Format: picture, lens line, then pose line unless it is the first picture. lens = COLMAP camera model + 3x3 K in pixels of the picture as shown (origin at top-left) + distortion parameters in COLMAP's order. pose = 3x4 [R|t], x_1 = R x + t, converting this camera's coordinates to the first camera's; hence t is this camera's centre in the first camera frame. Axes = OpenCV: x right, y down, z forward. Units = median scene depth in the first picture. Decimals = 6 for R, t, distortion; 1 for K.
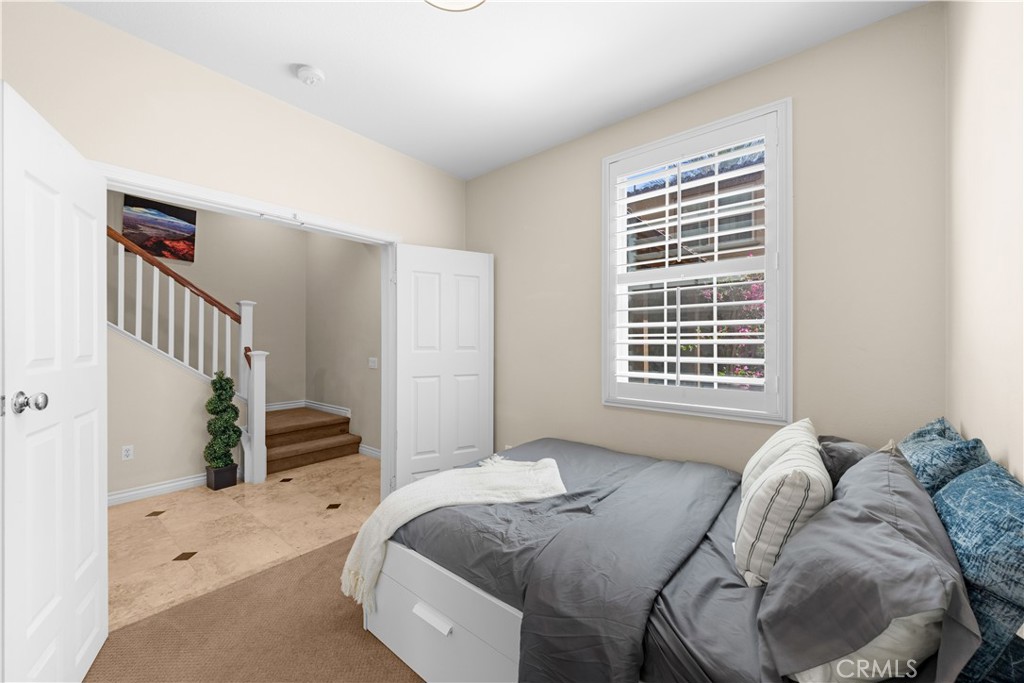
lens RADIAL K [[376.5, 0, 512.0], [0, 376.5, 341.5], [0, 0, 1]] dist [0.001460, -0.000067]
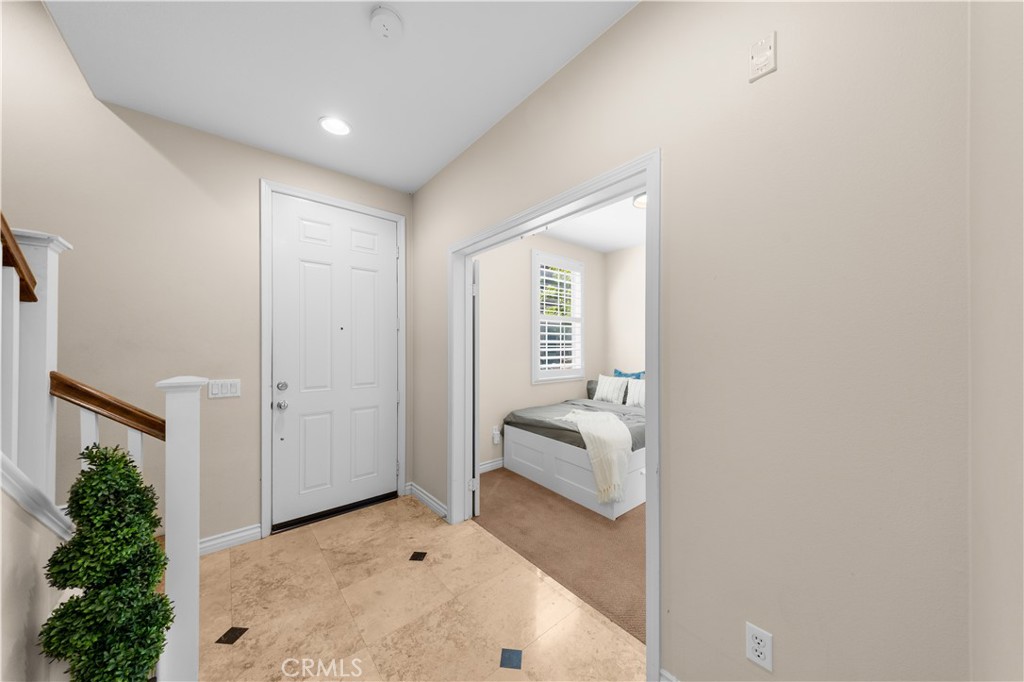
lens RADIAL K [[341.5, 0, 495.9], [0, 341.5, 344.5], [0, 0, 1]] dist [-0.000242, -0.000045]
pose [[0.202746, 0.011733, 0.979161, -1.536452], [-0.004529, 0.999929, -0.011044, -0.004689], [-0.979221, -0.002196, 0.202784, 0.924948]]
